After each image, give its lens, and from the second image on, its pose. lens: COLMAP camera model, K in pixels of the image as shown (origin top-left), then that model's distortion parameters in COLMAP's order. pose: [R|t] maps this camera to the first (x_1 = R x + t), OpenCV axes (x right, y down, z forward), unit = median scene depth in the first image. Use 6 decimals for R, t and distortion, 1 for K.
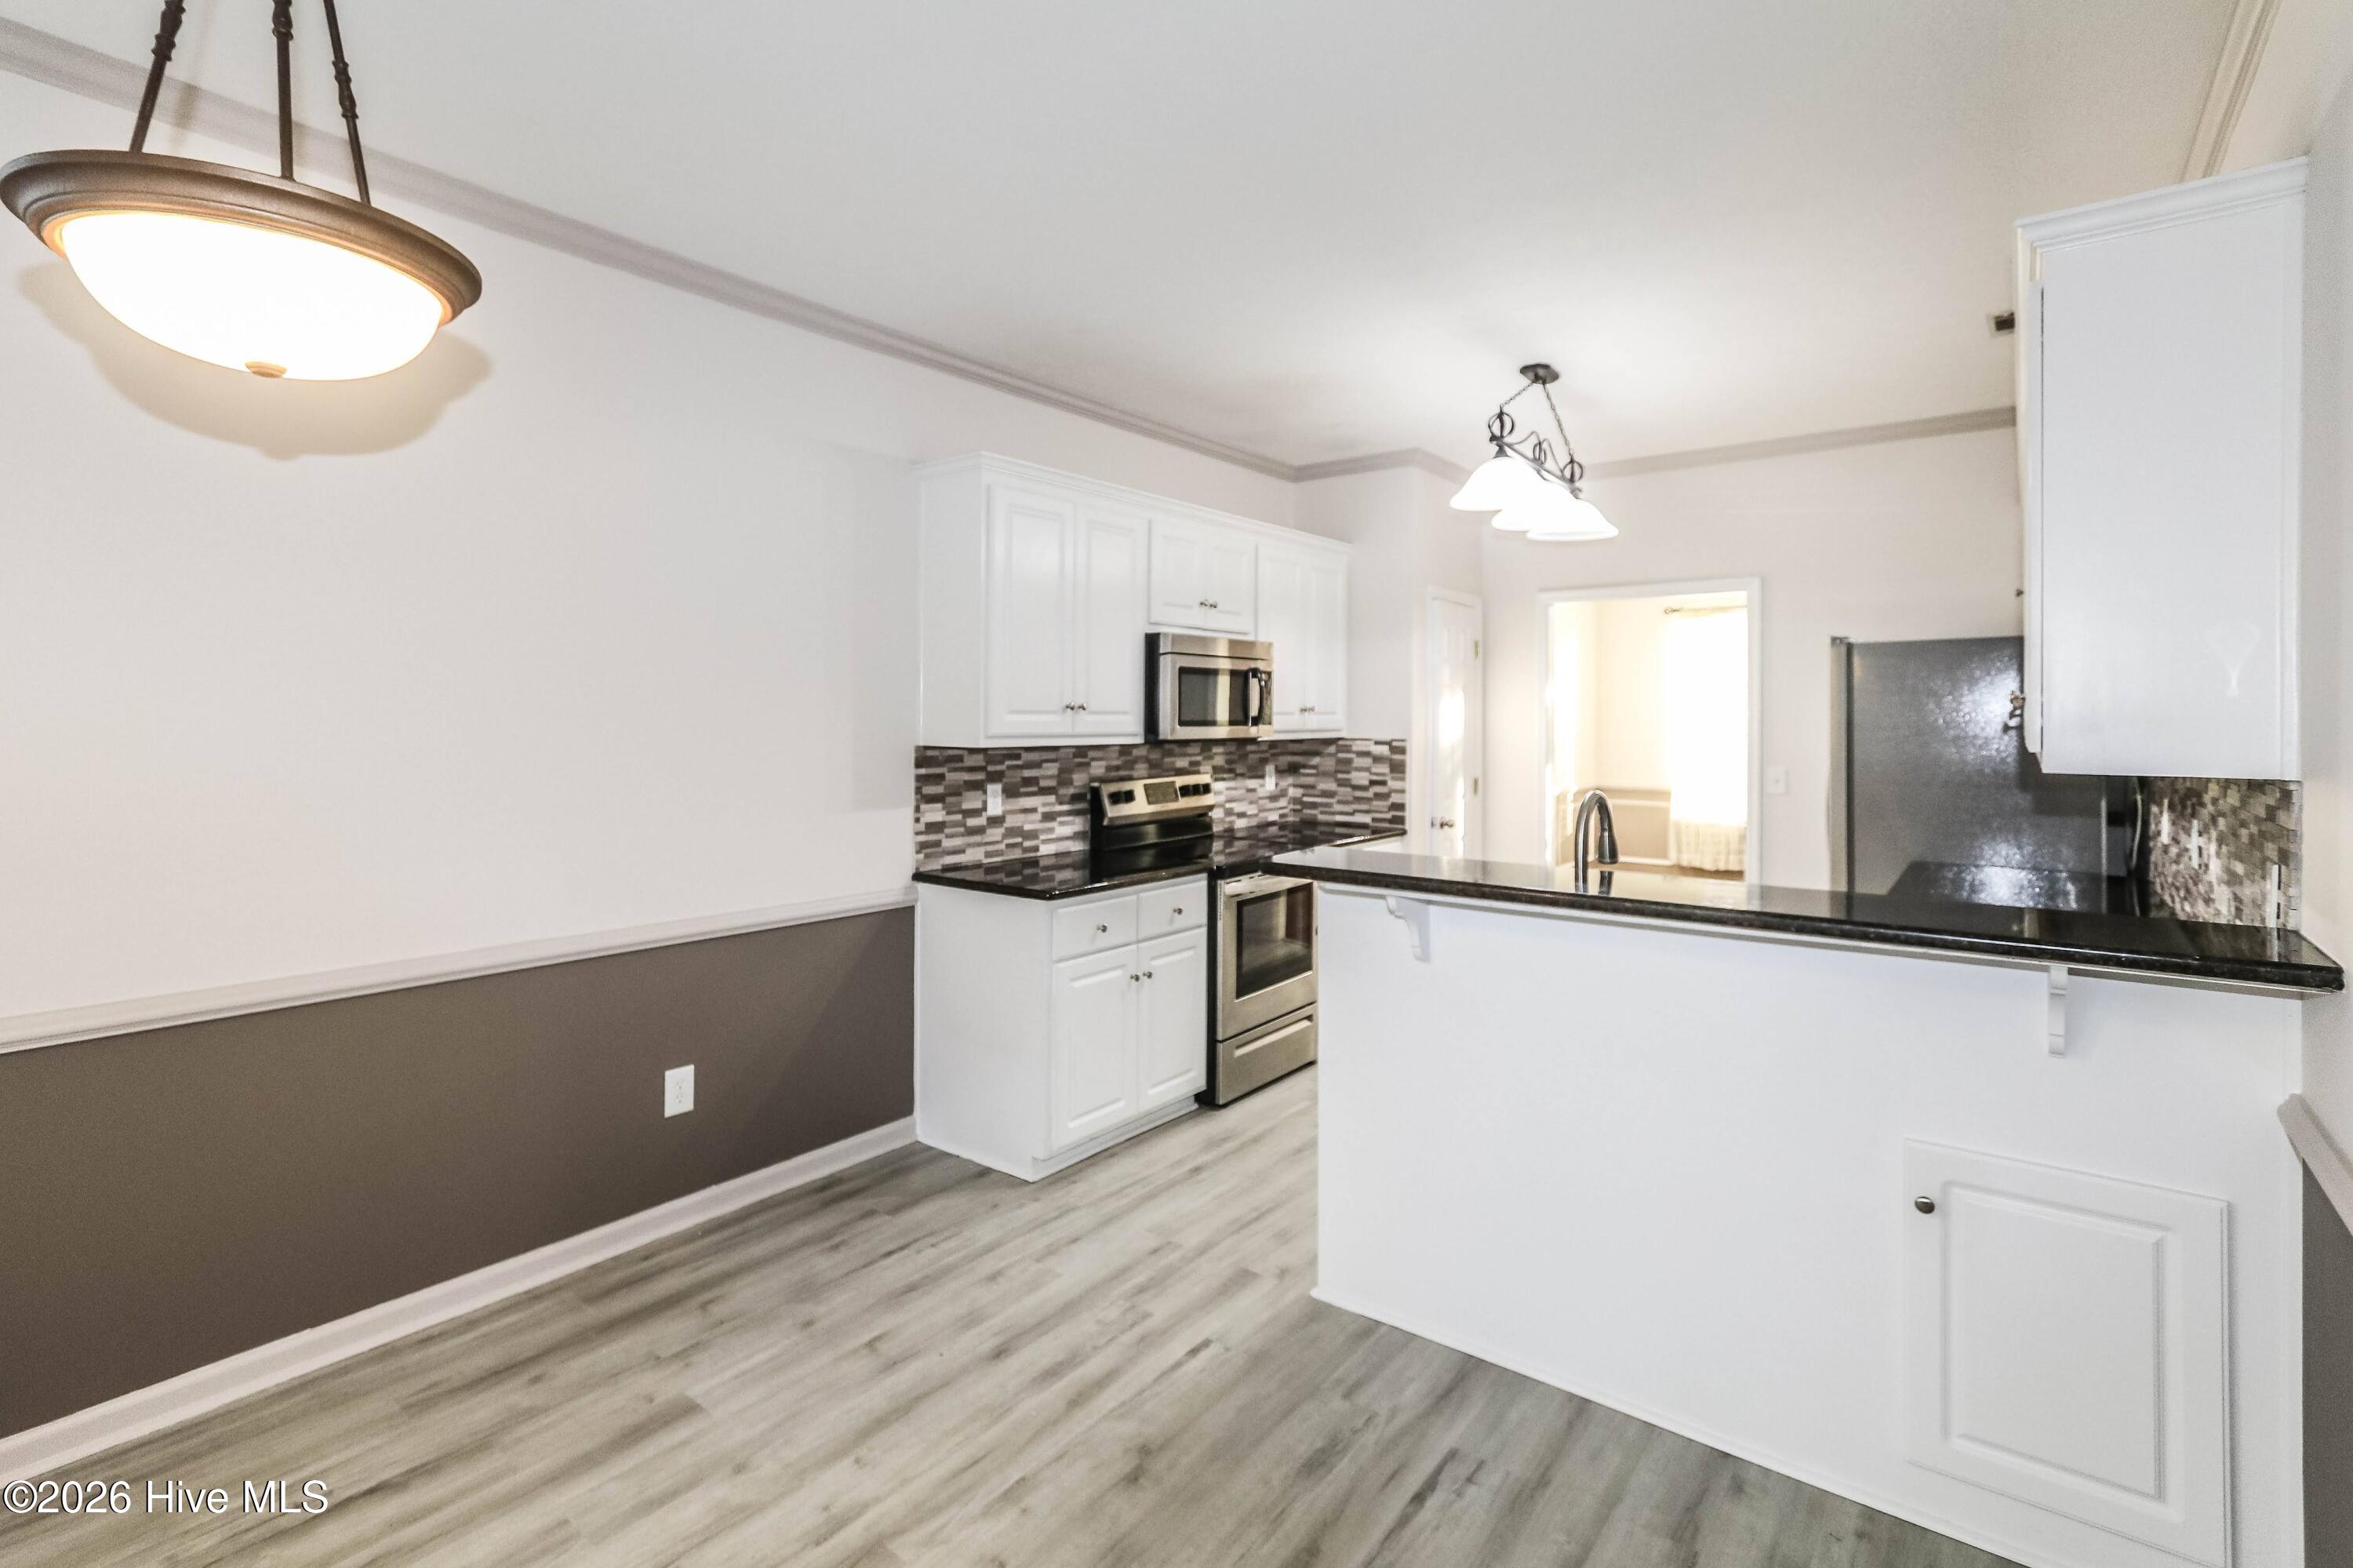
lens RADIAL K [[1098.3, 0, 1106.3], [0, 1098.3, 715.1], [0, 0, 1]] dist [0.000192, 0.002102]
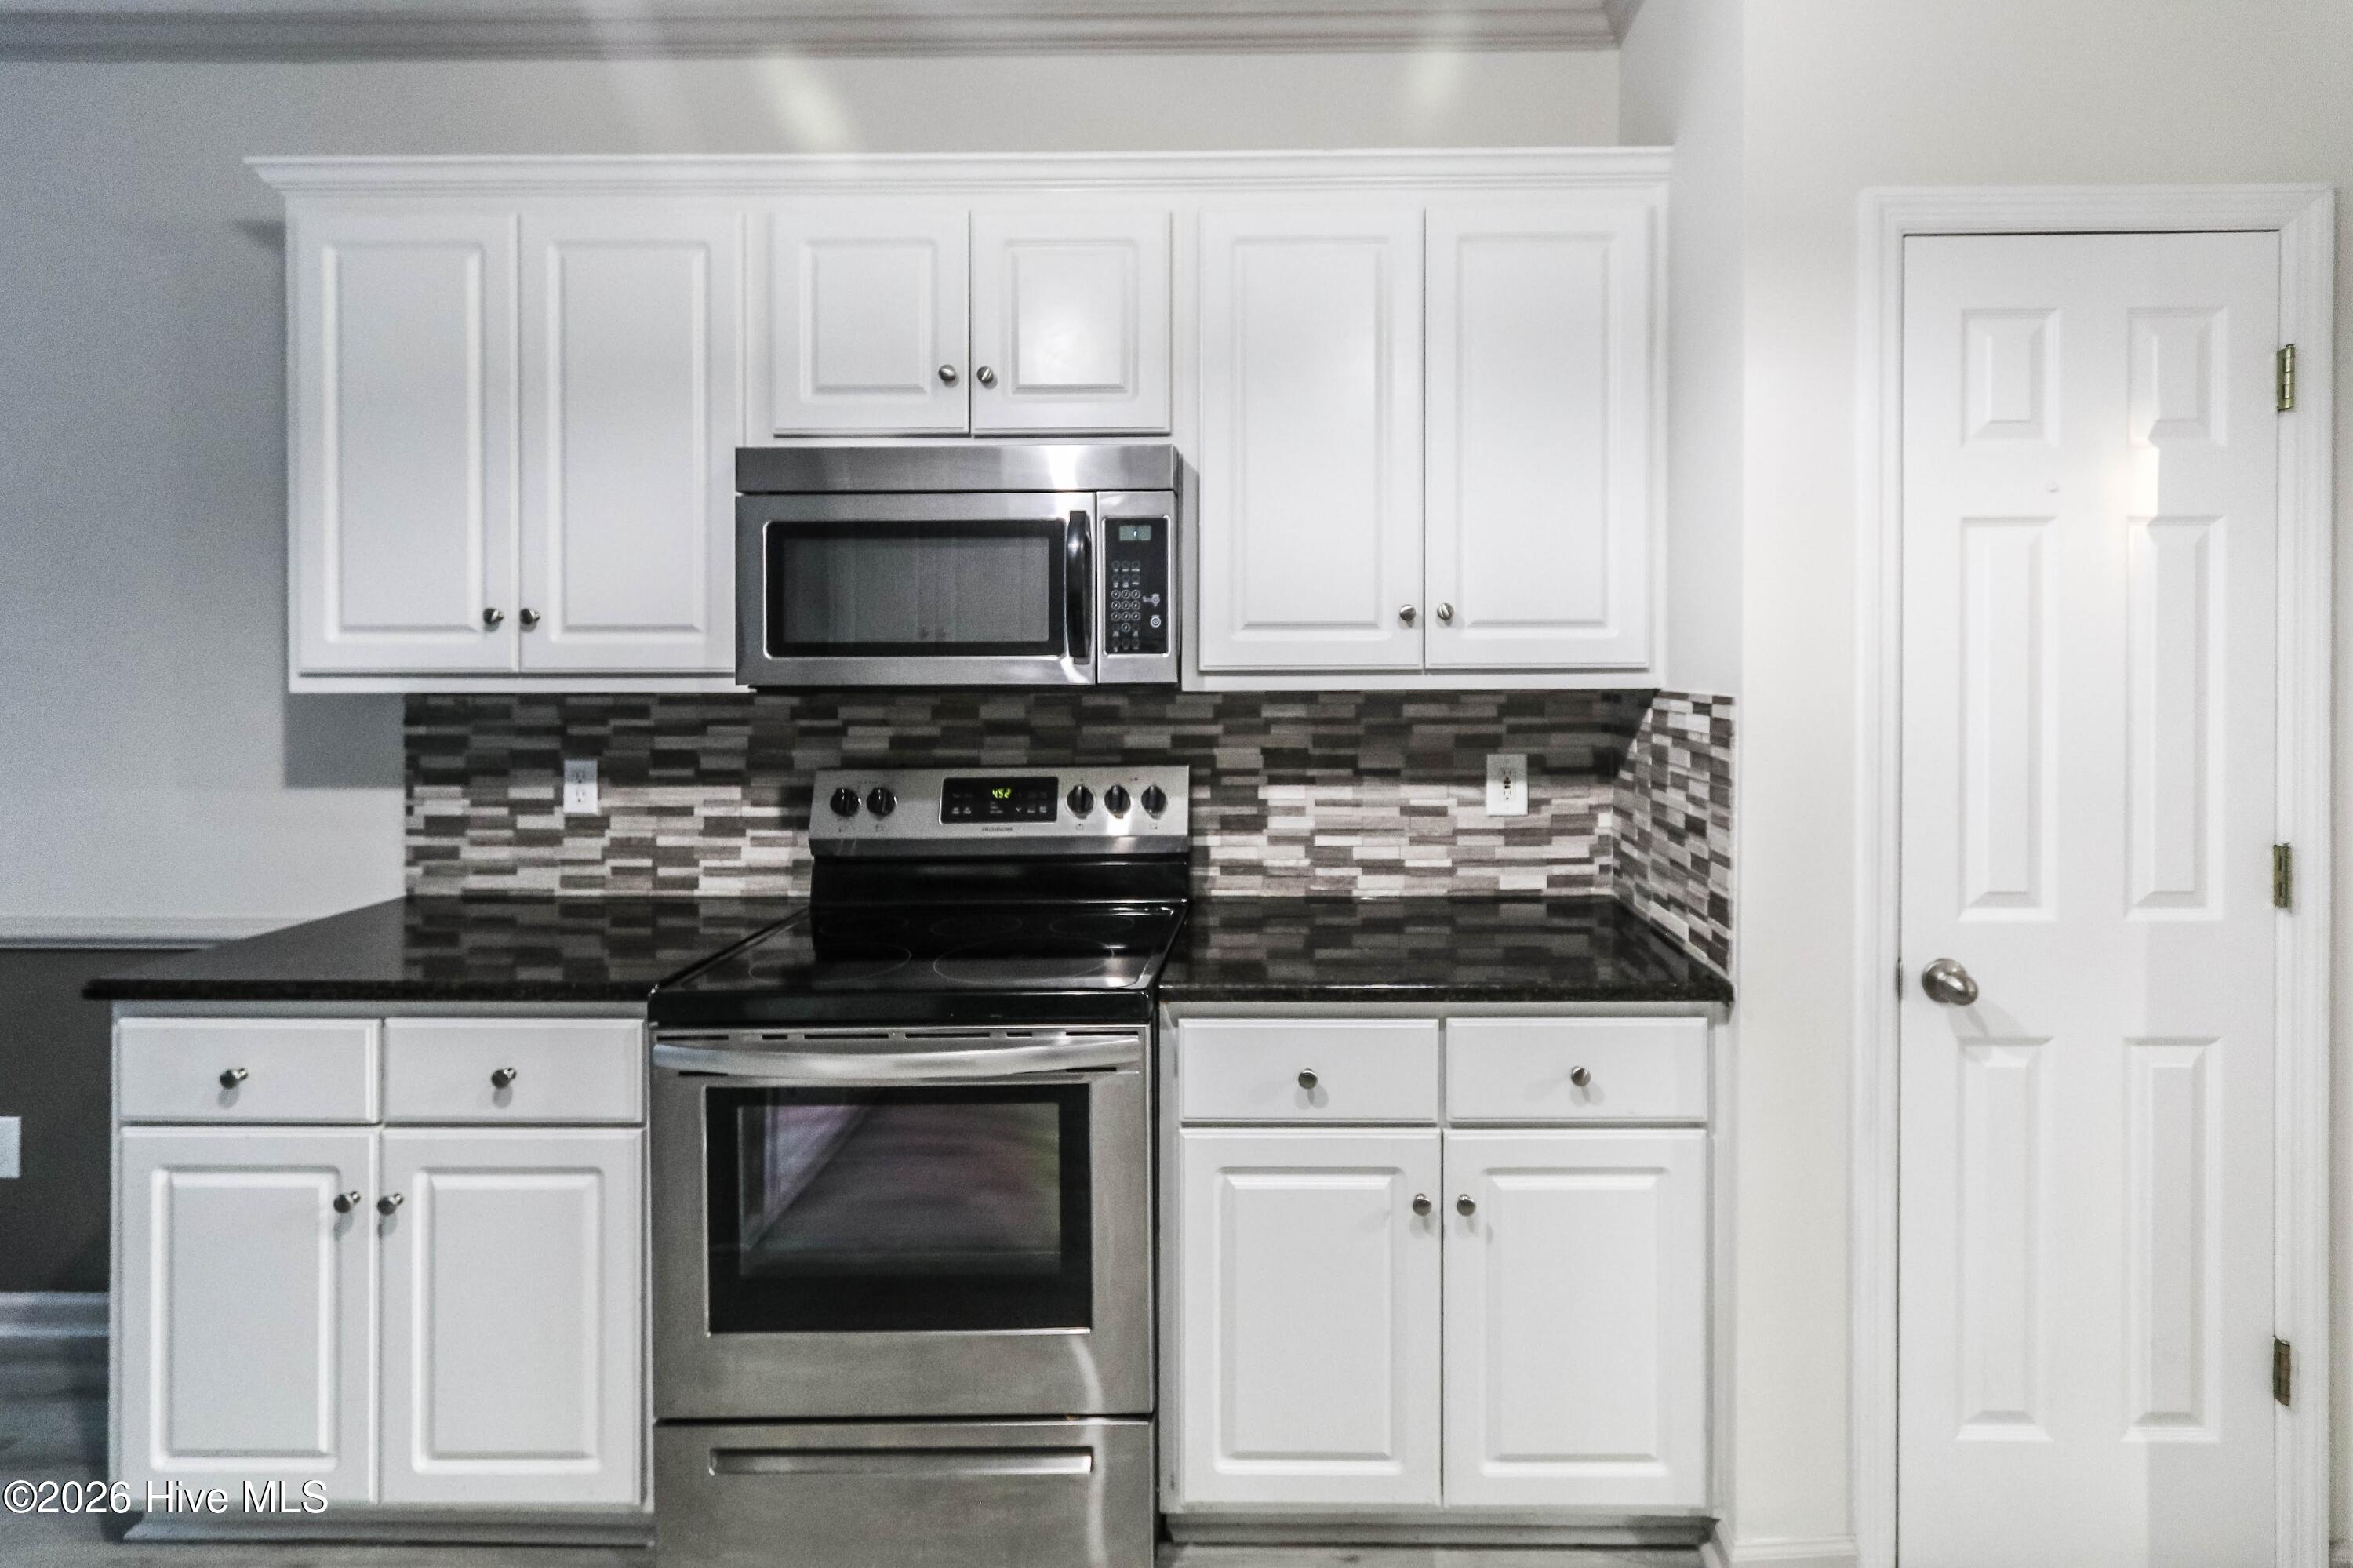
lens RADIAL K [[1098.3, 0, 1240.0], [0, 1098.3, 674.1], [0, 0, 1]] dist [0.000192, 0.002102]
pose [[0.637353, 0.001372, -0.770571, 0.533280], [0.004225, 0.999977, 0.005275, 0.016716], [0.770560, -0.006618, 0.637333, 0.871176]]
